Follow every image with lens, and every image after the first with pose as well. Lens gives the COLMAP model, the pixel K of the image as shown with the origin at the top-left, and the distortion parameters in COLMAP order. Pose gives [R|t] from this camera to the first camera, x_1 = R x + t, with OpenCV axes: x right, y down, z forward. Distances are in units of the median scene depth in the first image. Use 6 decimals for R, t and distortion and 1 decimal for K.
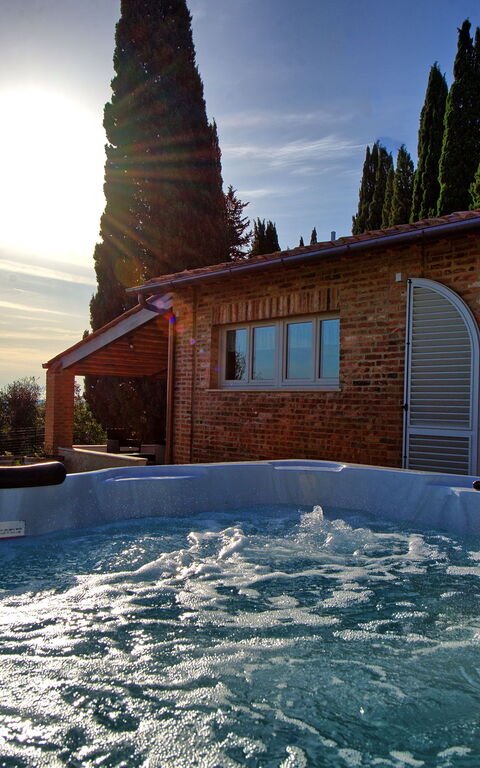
lens RADIAL K [[749.5, 0, 178.1], [0, 749.5, 375.0], [0, 0, 1]] dist [-0.010963, 0.000000]
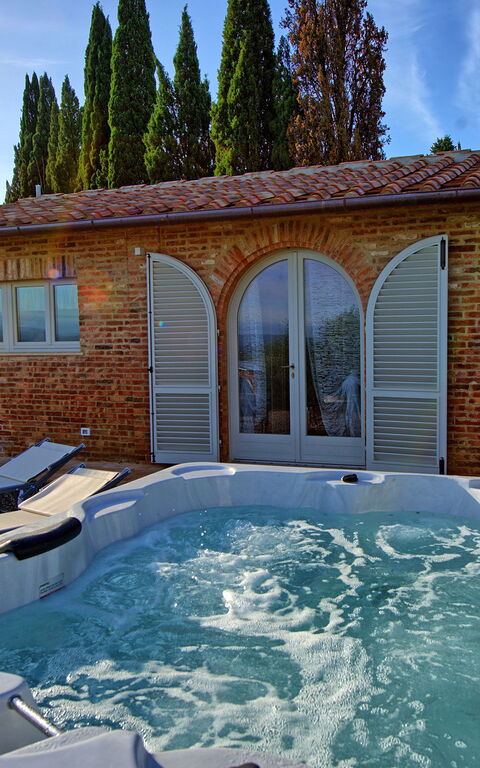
lens RADIAL K [[749.5, 0, 259.5], [0, 749.5, 365.7], [0, 0, 1]] dist [-0.010963, 0.000000]
pose [[0.853667, -0.074608, 0.515448, -0.094865], [0.032255, 0.995360, 0.090653, -0.041527], [-0.519820, -0.060762, 0.852112, -0.026949]]
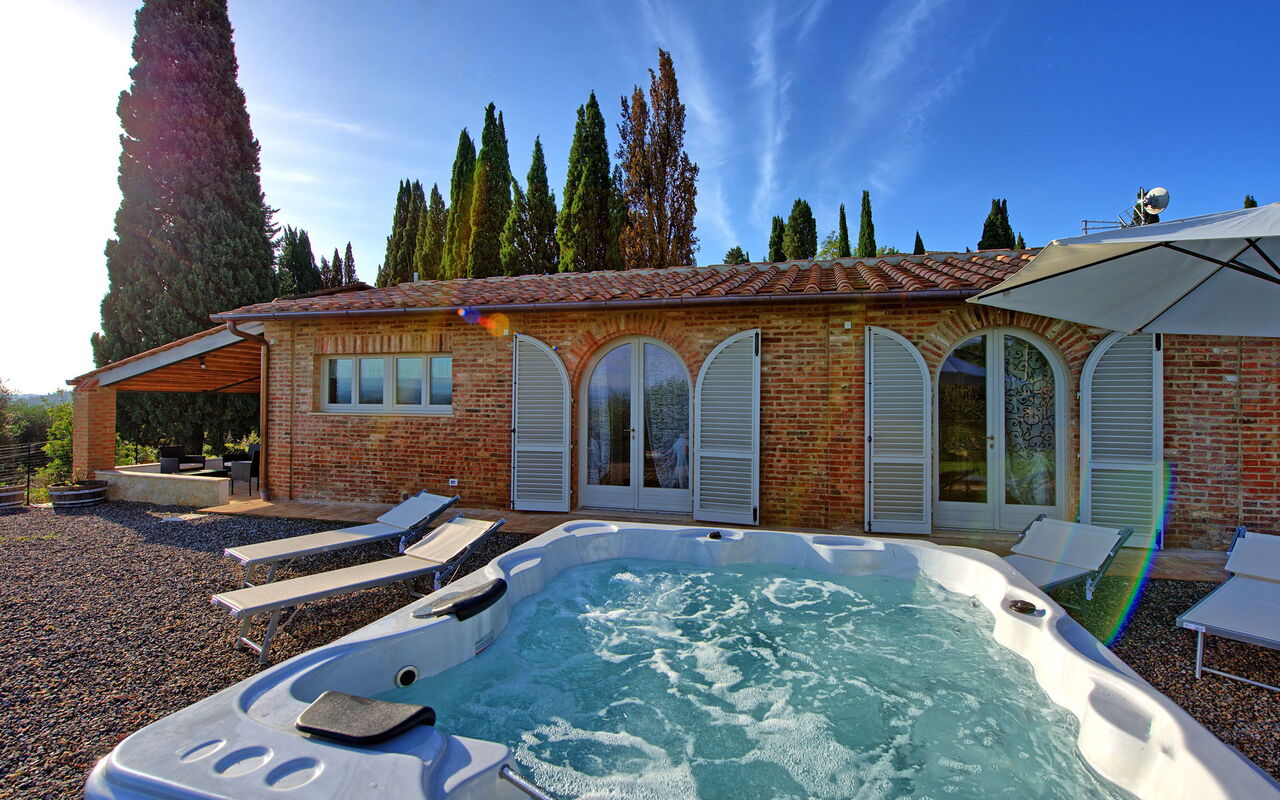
lens RADIAL K [[607.0, 0, 657.1], [0, 607.0, 366.7], [0, 0, 1]] dist [-0.019778, -0.001089]
pose [[0.786512, -0.007066, 0.617535, -0.115791], [0.007024, 0.999972, 0.002496, -0.050995], [-0.617535, 0.002375, 0.786540, -0.008354]]
